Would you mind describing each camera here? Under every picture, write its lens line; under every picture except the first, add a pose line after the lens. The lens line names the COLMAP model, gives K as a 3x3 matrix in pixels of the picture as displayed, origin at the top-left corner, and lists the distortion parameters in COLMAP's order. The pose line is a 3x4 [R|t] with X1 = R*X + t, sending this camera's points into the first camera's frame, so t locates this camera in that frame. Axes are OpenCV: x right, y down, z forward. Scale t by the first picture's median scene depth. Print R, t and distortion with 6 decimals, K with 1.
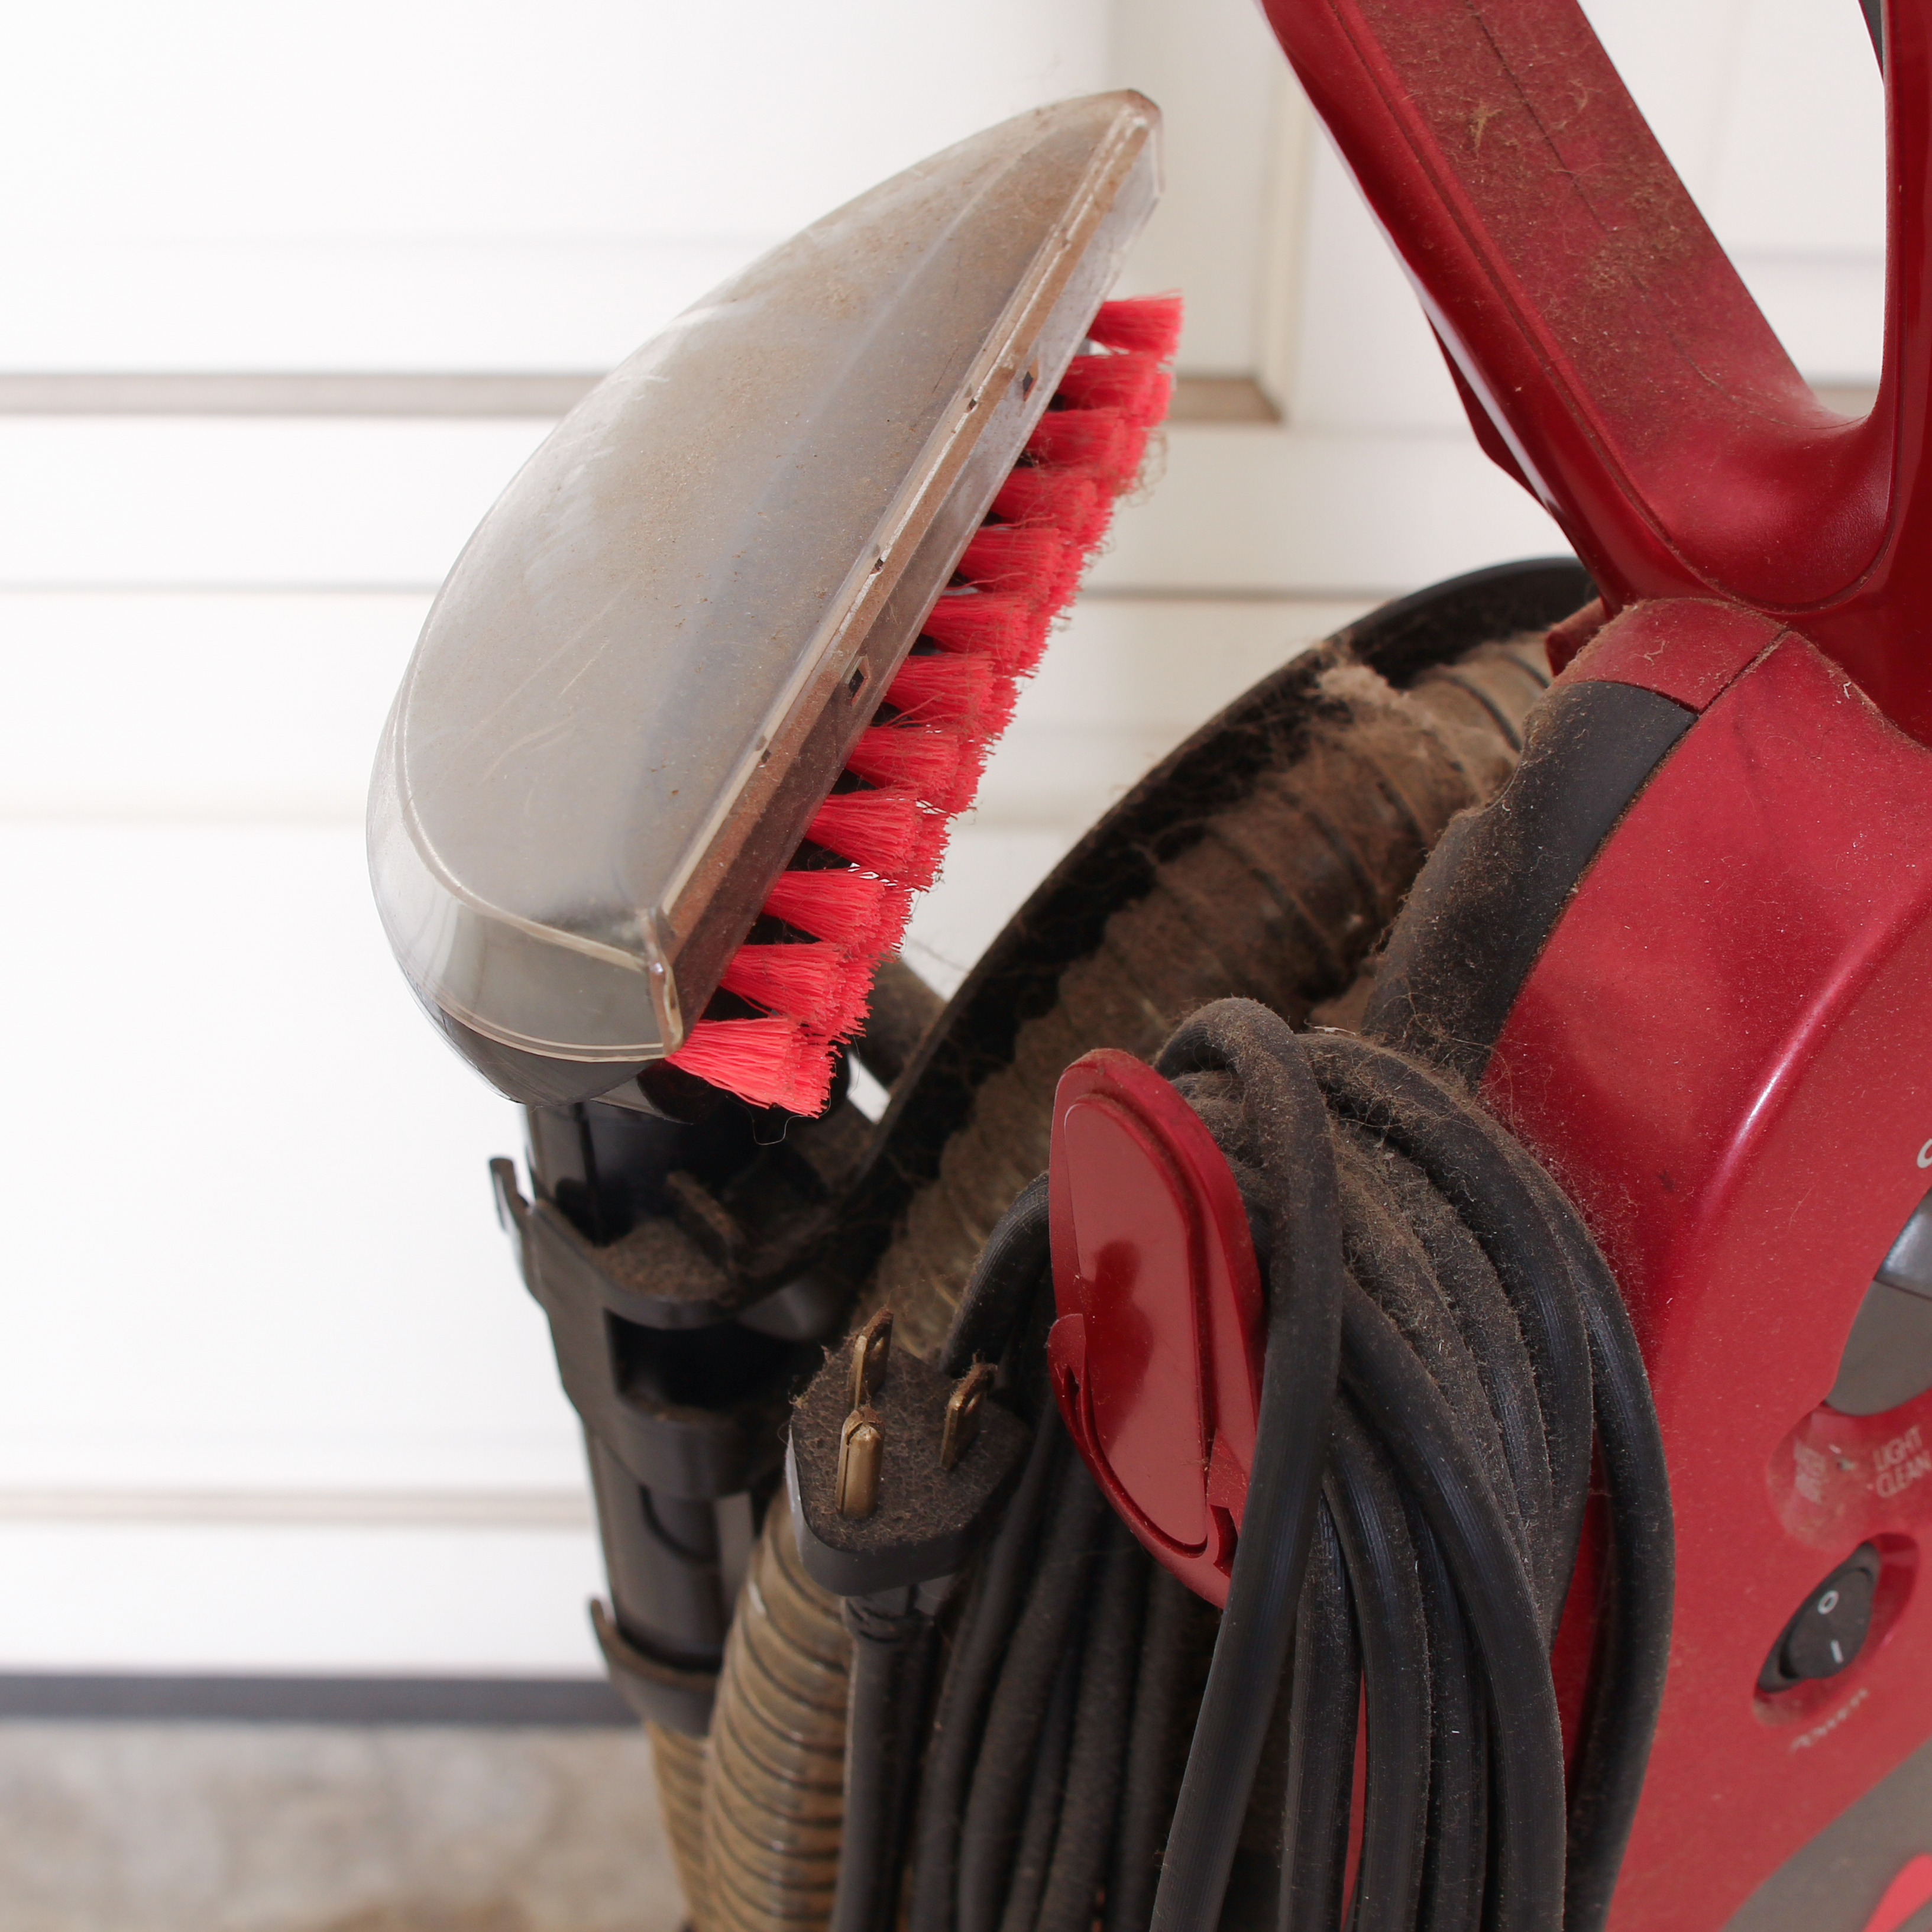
lens RADIAL K [[3428.3, 0, 970.4], [0, 3428.3, 947.4], [0, 0, 1]] dist [-0.108837, 0.142947]
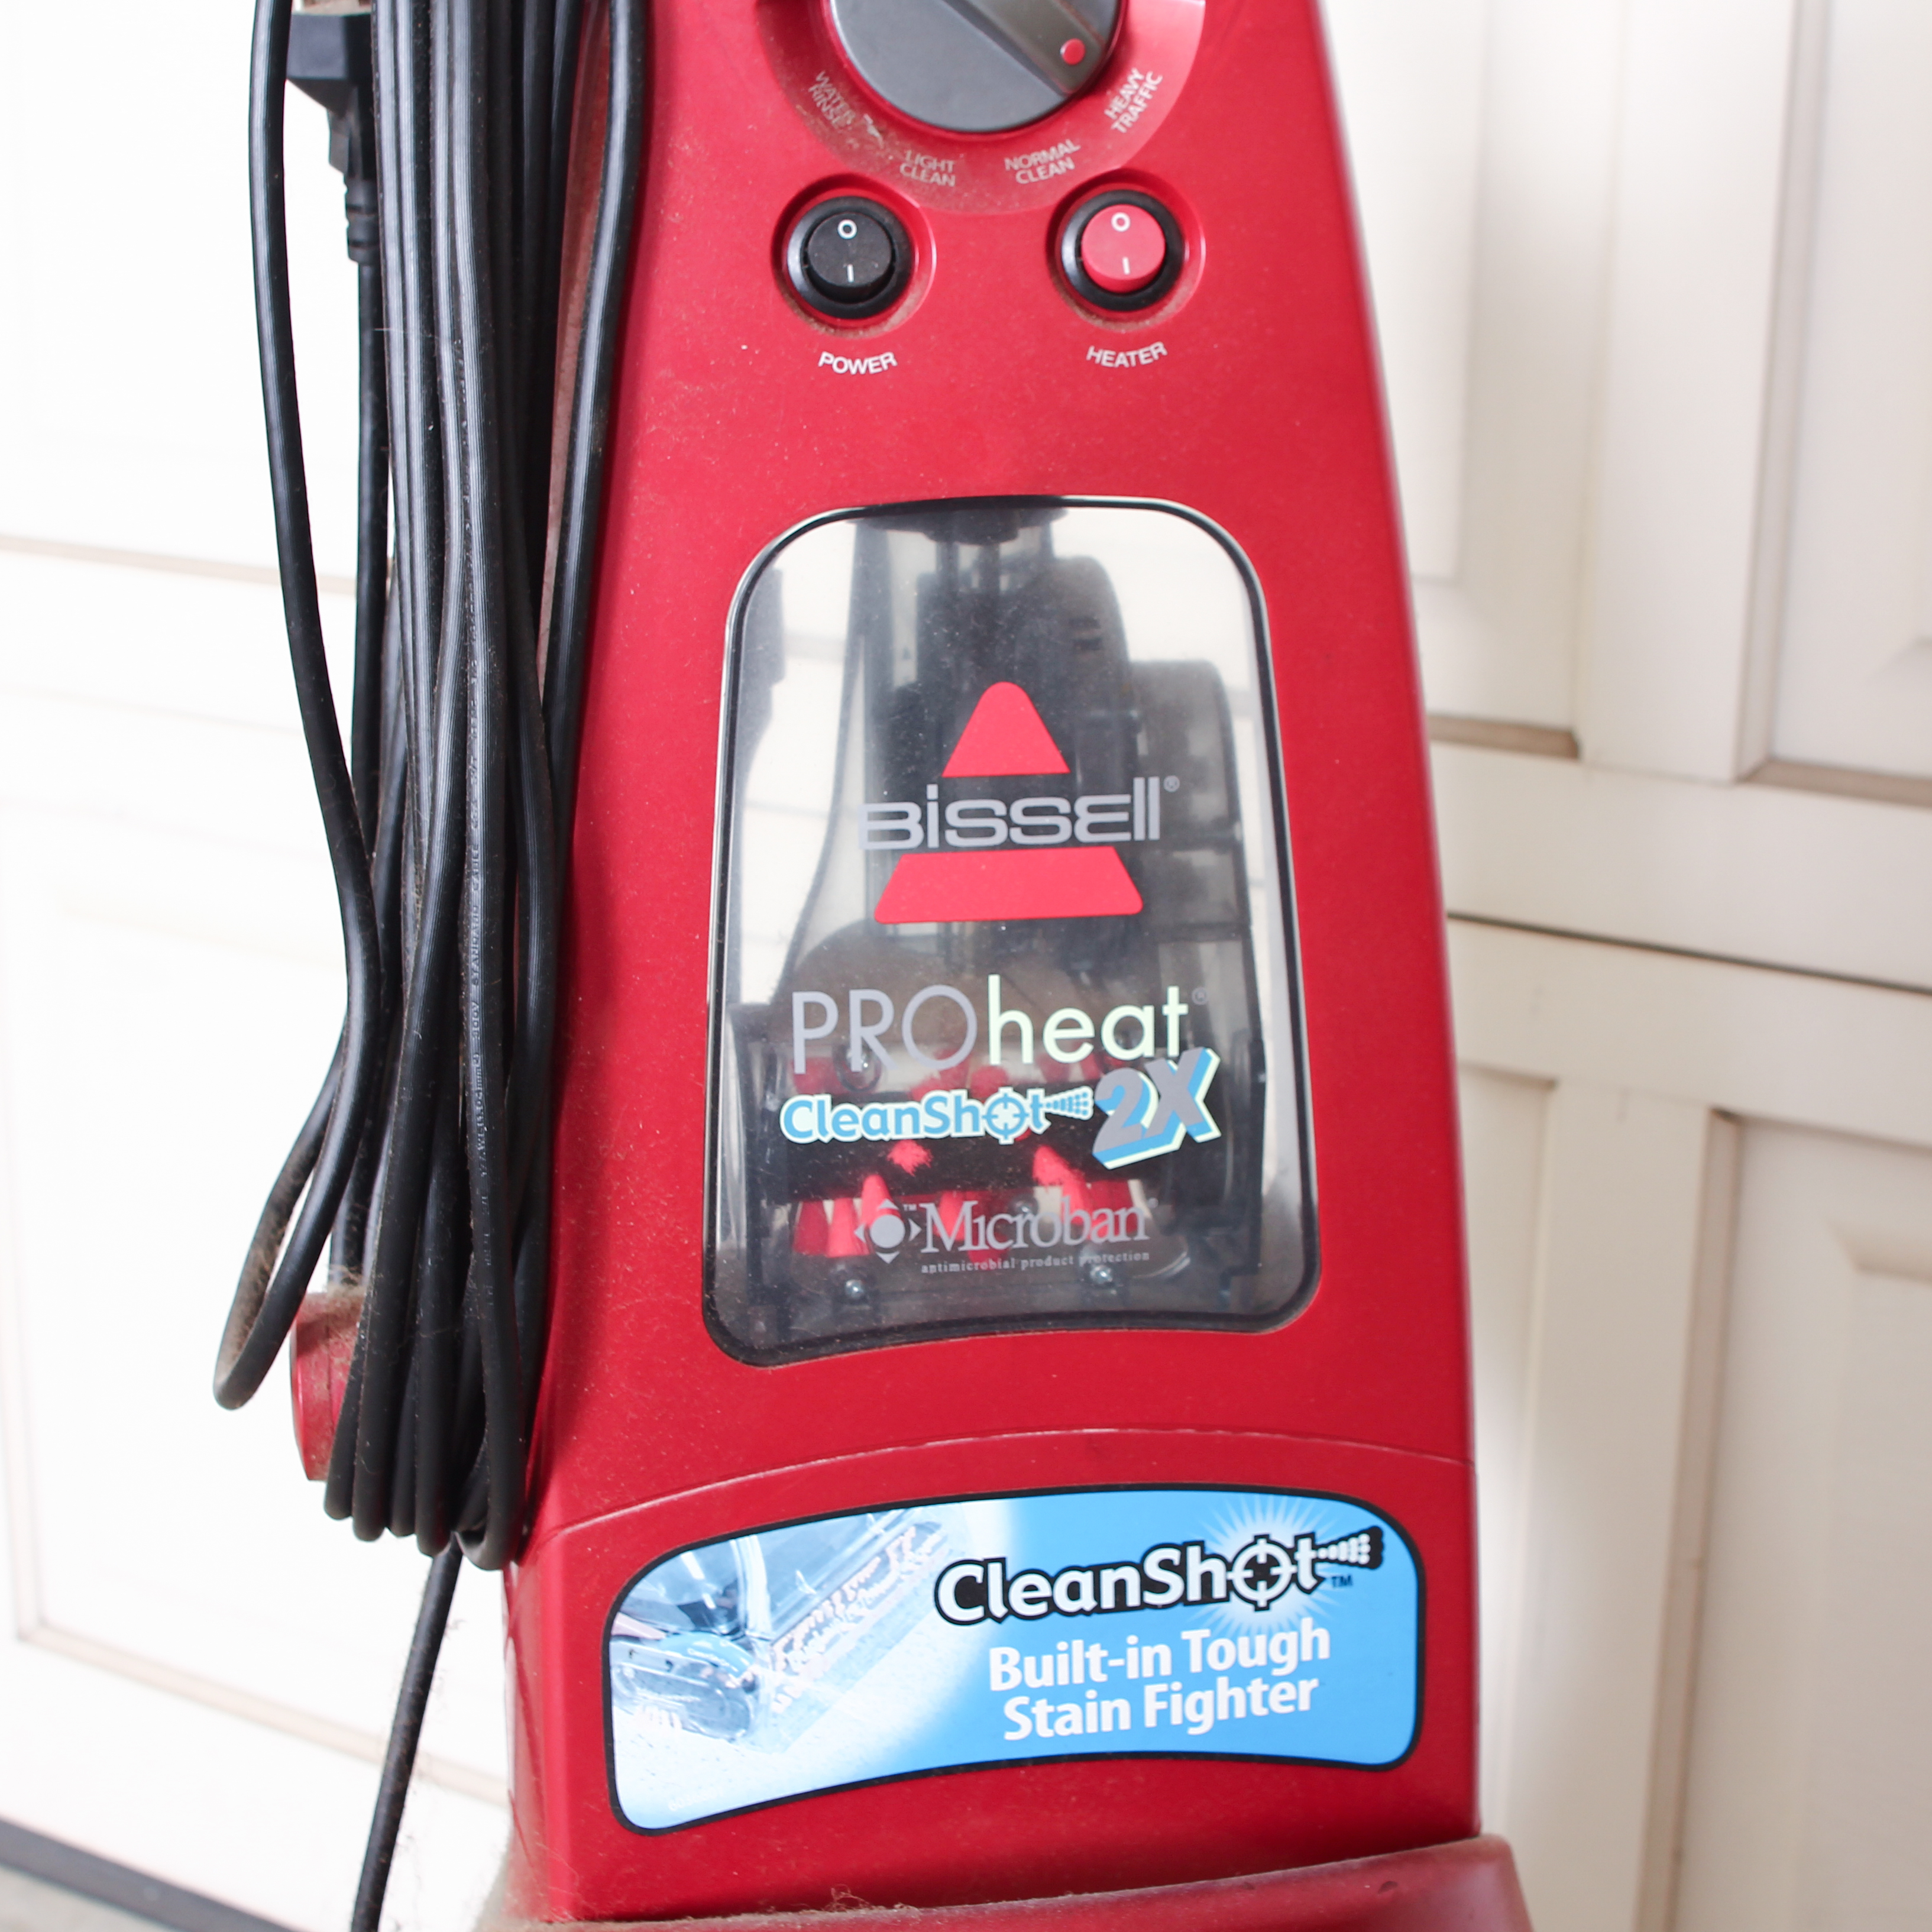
lens RADIAL K [[3428.3, 0, 970.4], [0, 3428.3, 947.4], [0, 0, 1]] dist [-0.108837, 0.142947]
pose [[0.864836, 0.141903, -0.481582, 1.155085], [-0.370860, 0.827131, -0.422276, 1.155525], [0.338409, 0.543799, 0.767959, 0.049455]]
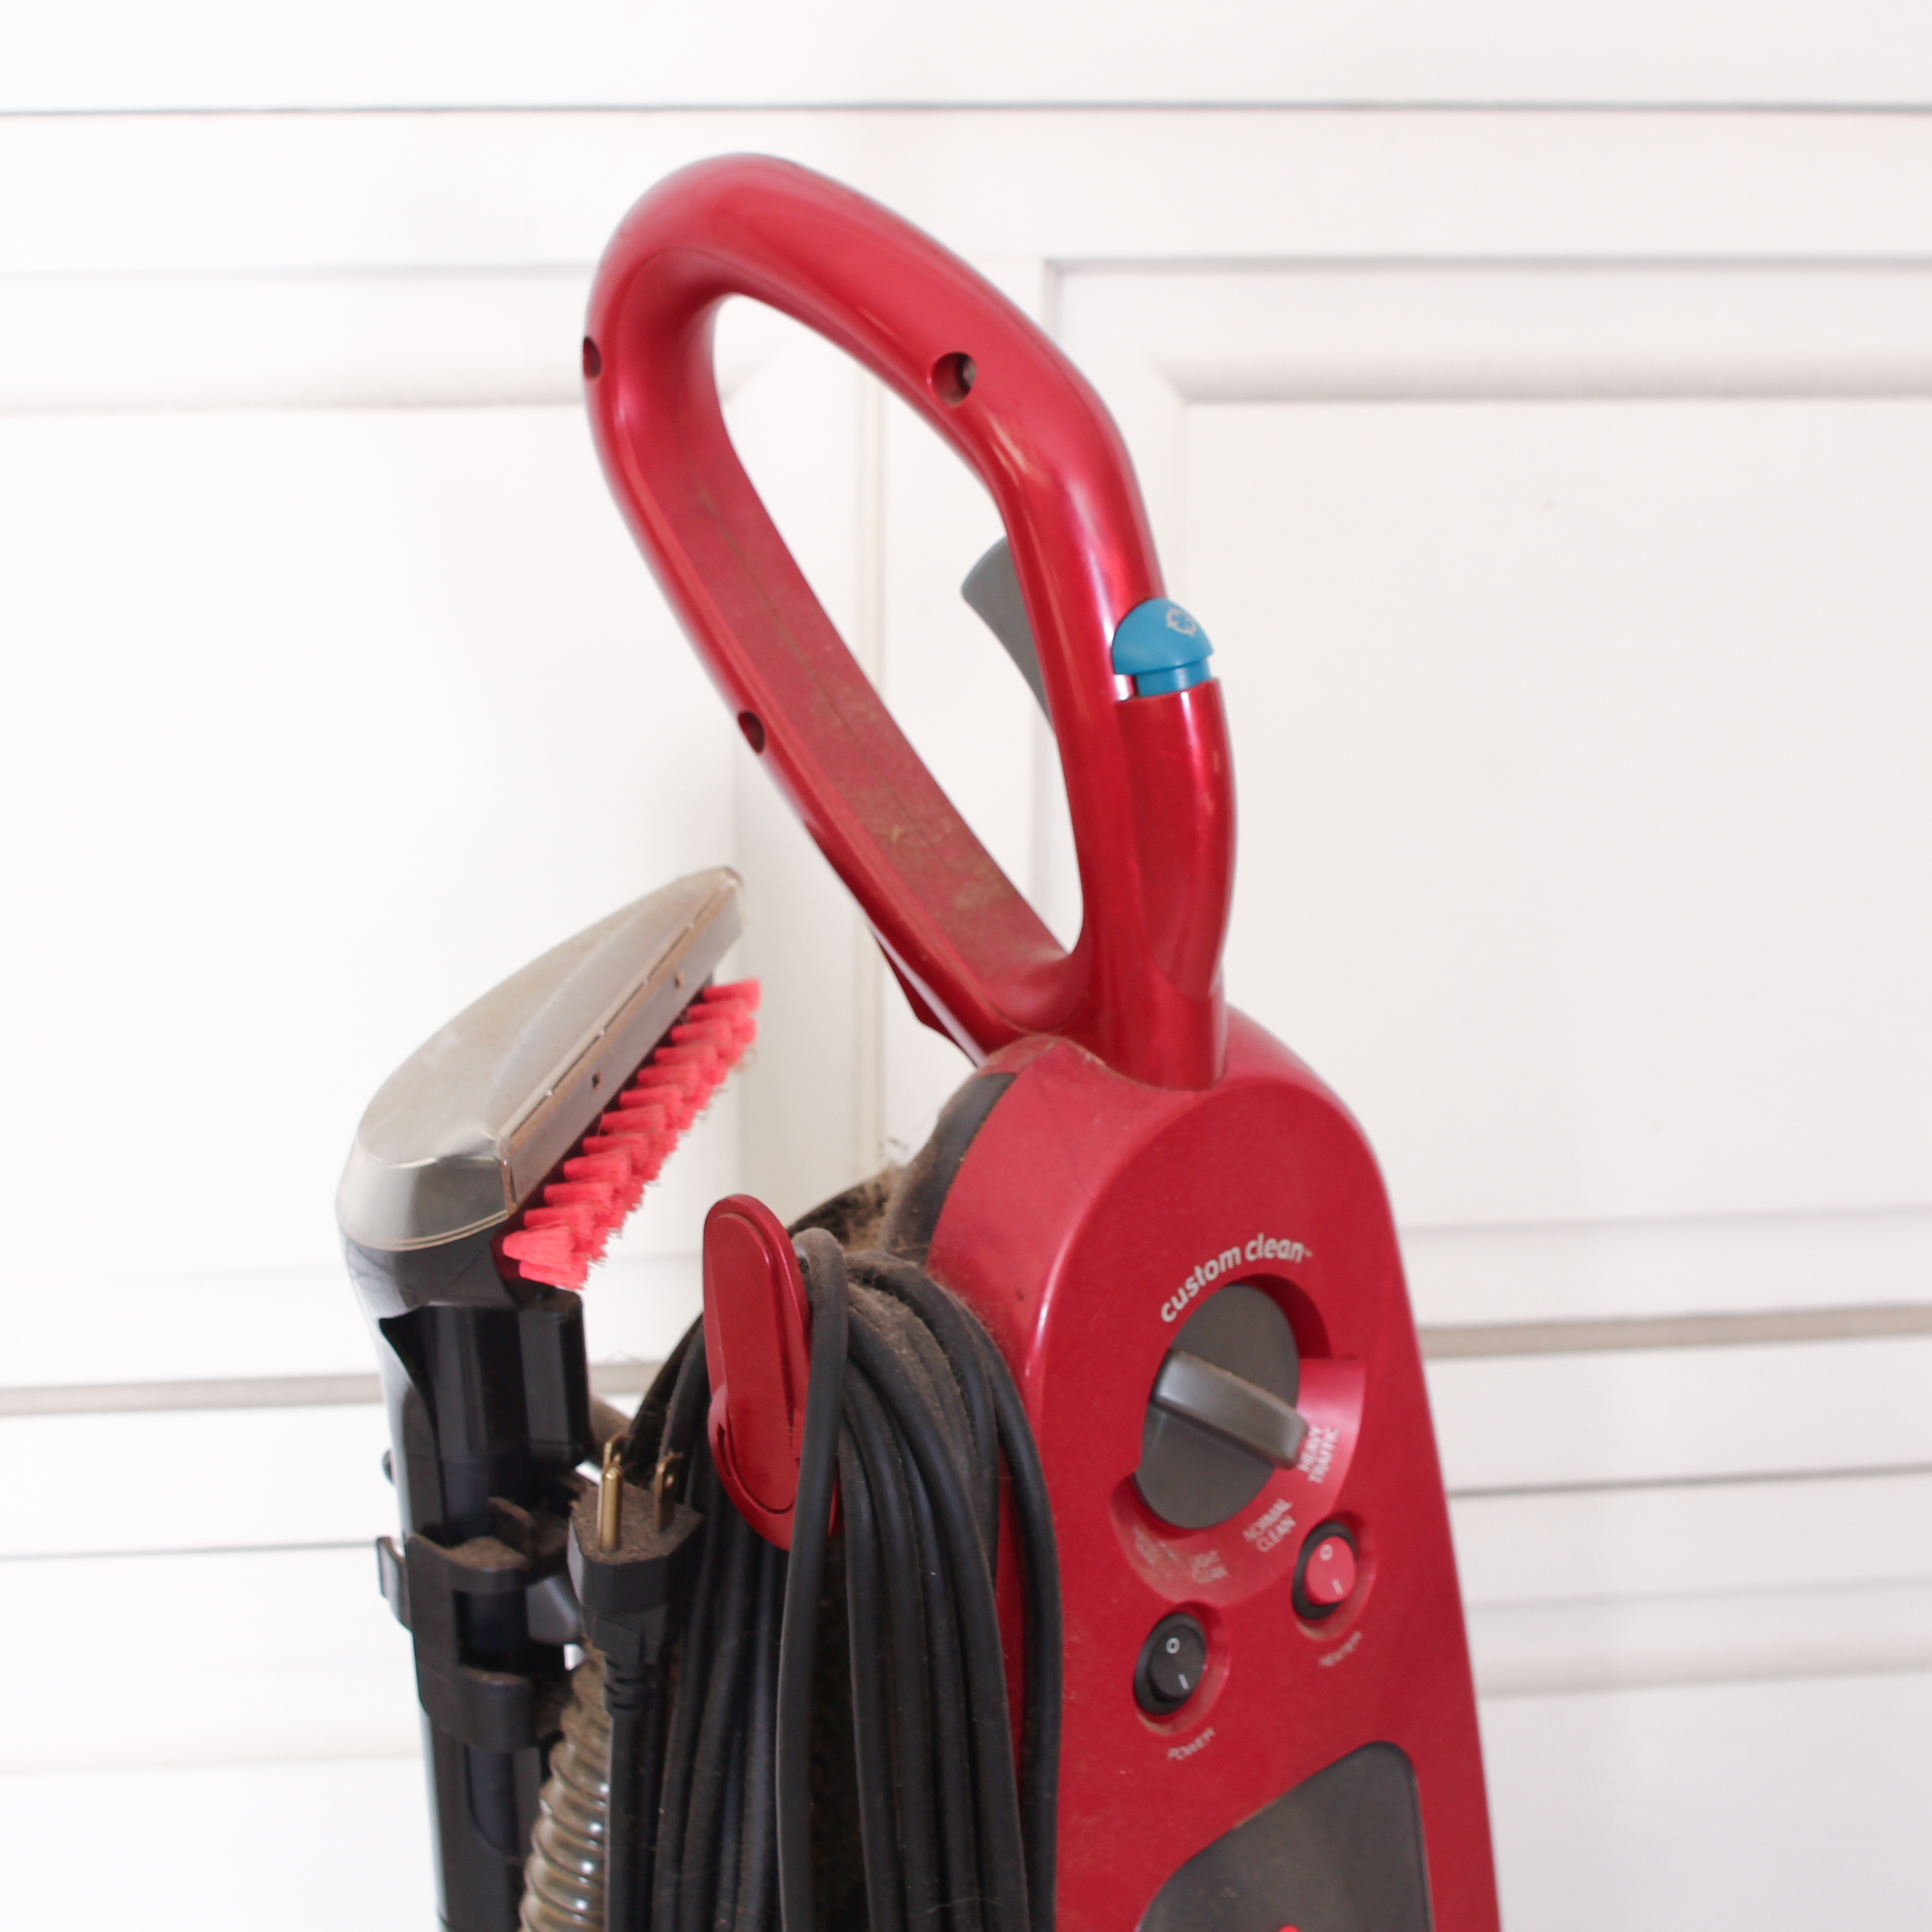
lens RADIAL K [[3428.3, 0, 970.4], [0, 3428.3, 947.4], [0, 0, 1]] dist [-0.108837, 0.142947]
pose [[0.994205, -0.037719, 0.100666, -0.012909], [0.077072, 0.902909, -0.422866, 0.652930], [-0.074942, 0.428174, 0.900584, -0.775754]]
